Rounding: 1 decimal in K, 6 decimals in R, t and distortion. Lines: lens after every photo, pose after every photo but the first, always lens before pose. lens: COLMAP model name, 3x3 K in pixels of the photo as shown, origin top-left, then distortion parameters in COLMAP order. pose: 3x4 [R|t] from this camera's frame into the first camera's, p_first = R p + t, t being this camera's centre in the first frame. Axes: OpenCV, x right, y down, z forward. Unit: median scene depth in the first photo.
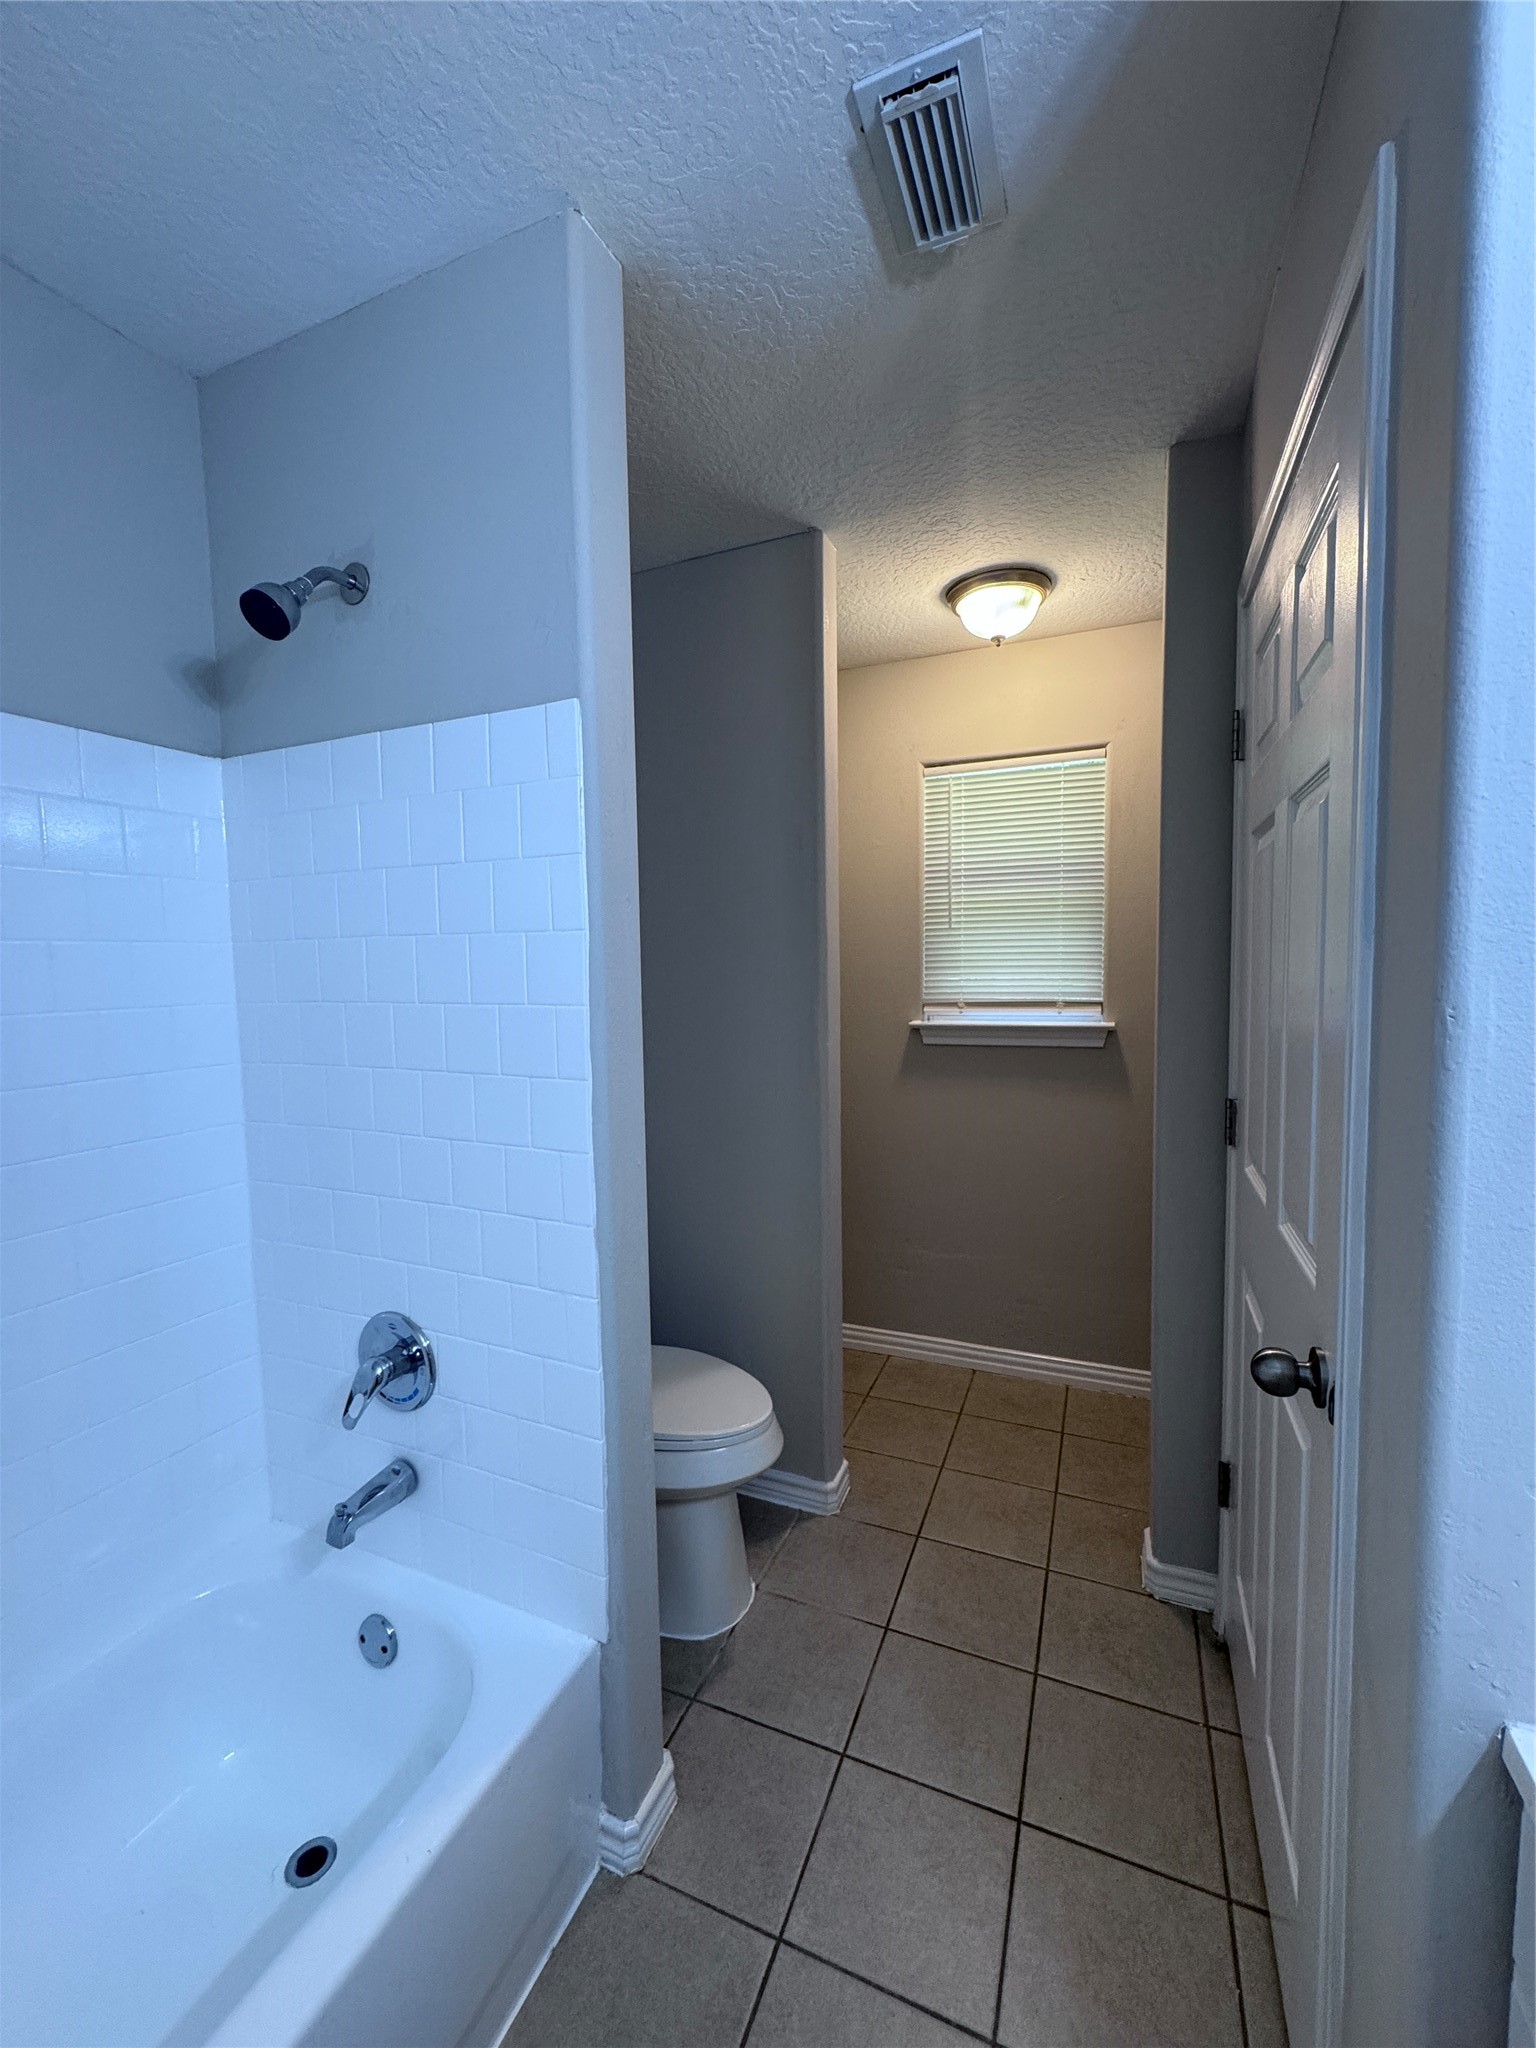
lens RADIAL K [[819.3, 0, 763.8], [0, 819.3, 1026.6], [0, 0, 1]] dist [-0.002057, 0.000455]
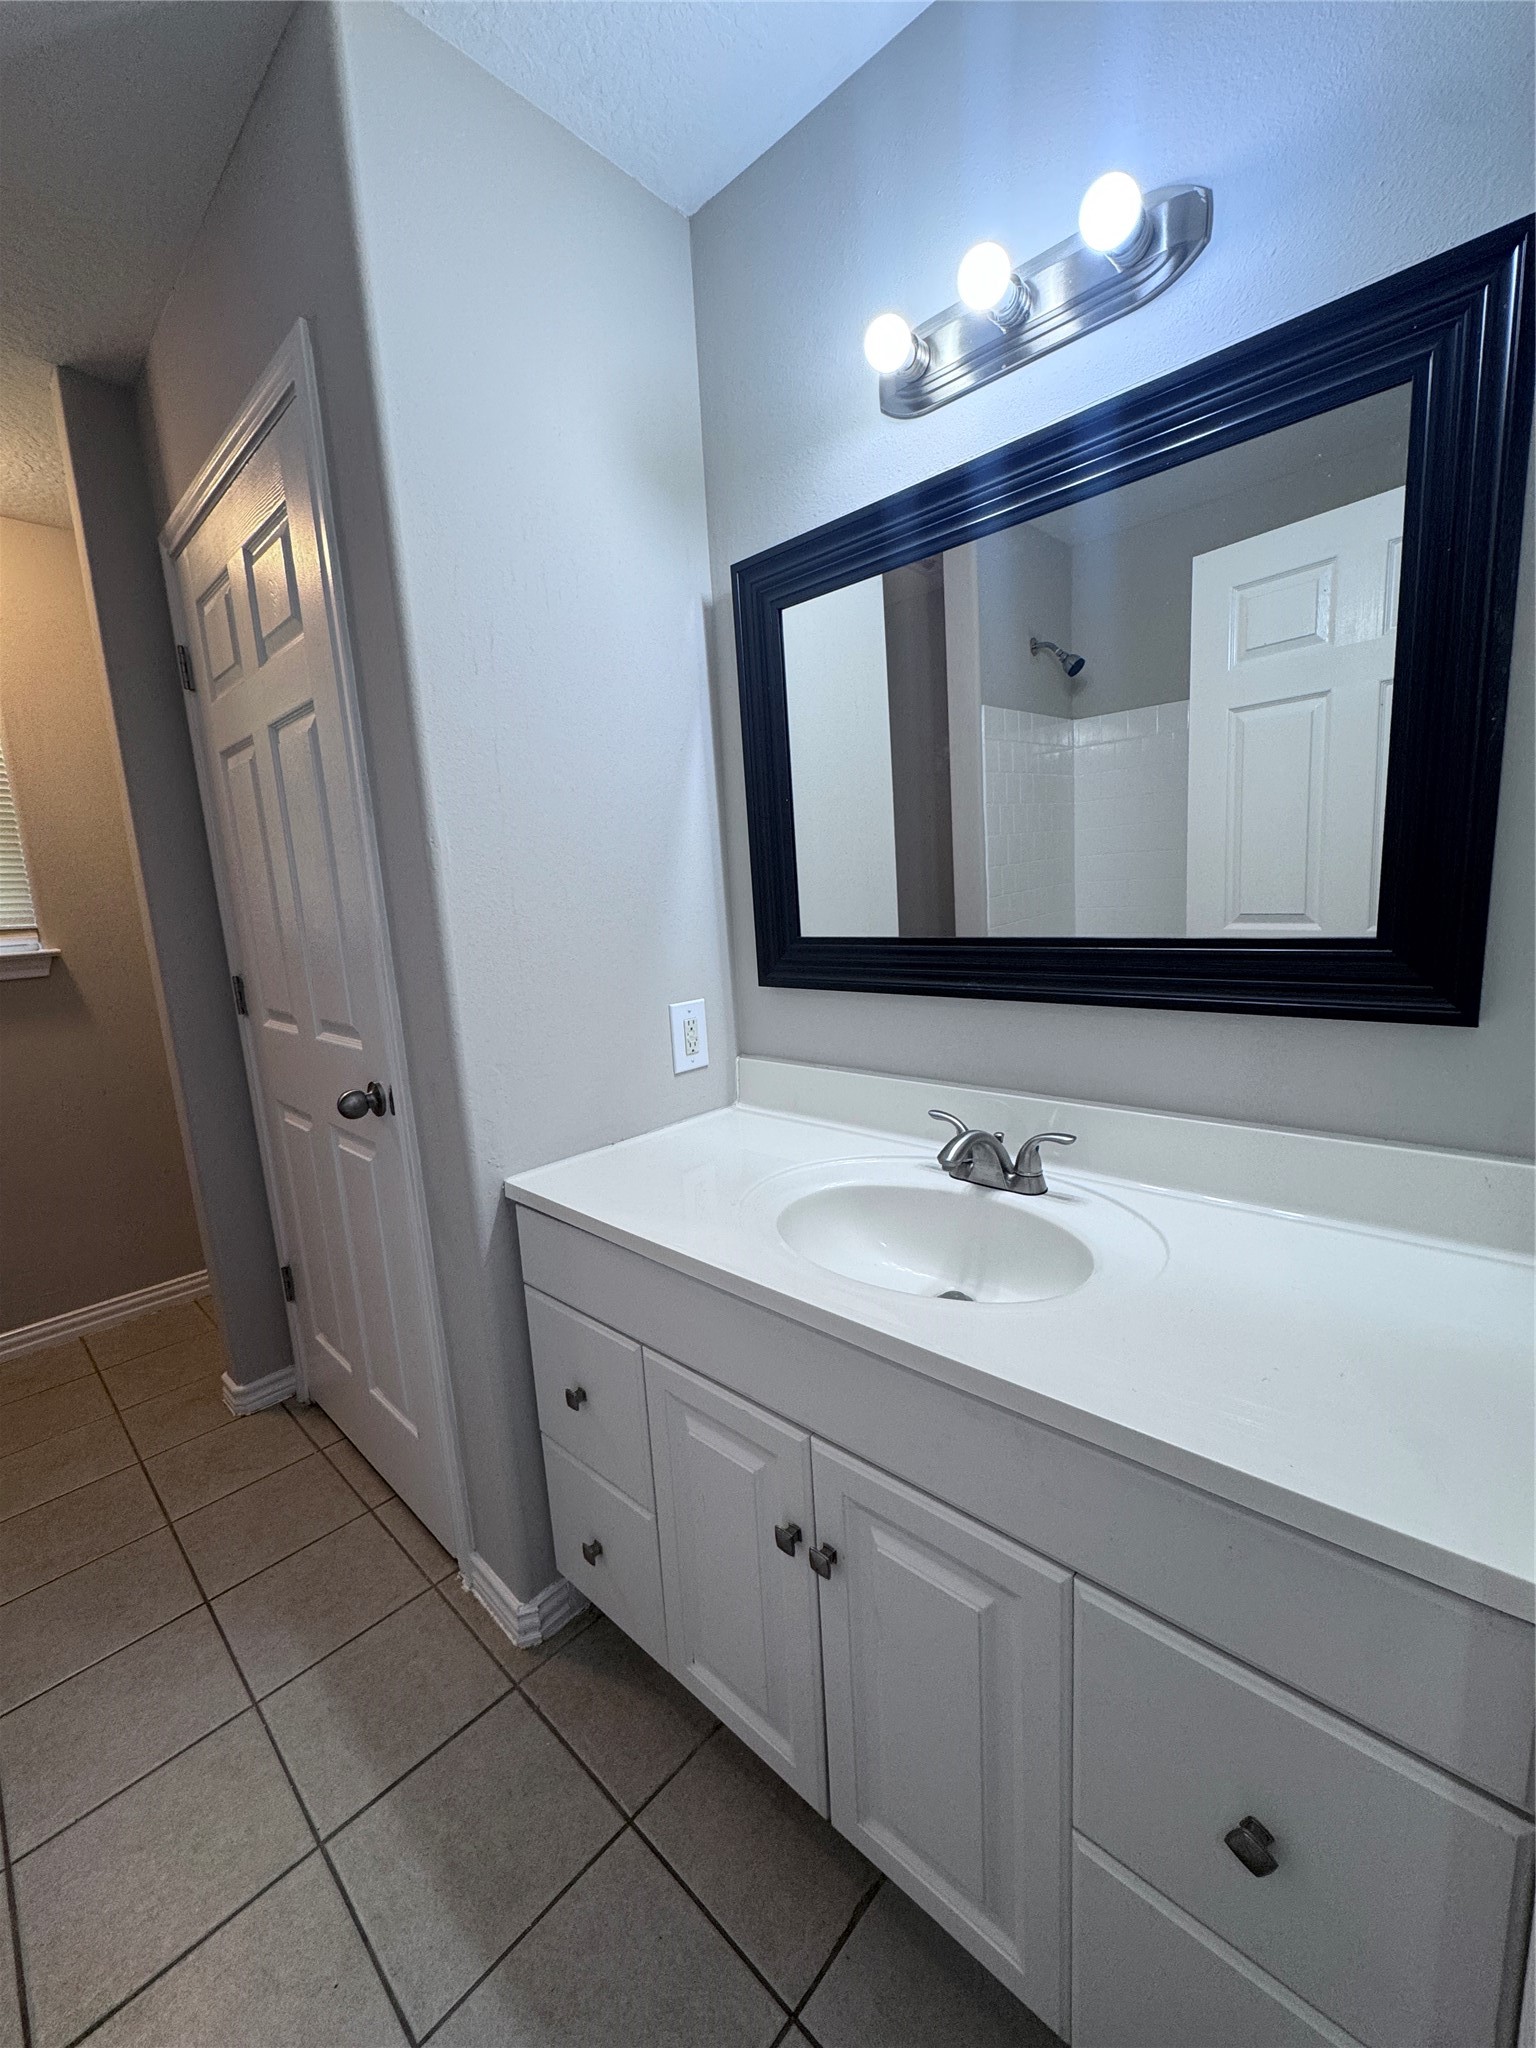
lens RADIAL K [[819.3, 0, 763.8], [0, 819.3, 1026.6], [0, 0, 1]] dist [-0.002057, 0.000455]
pose [[0.344506, -0.156188, 0.925700, -0.296237], [0.117606, 0.985475, 0.122506, 0.103528], [-0.931389, 0.066664, 0.357871, -0.162883]]
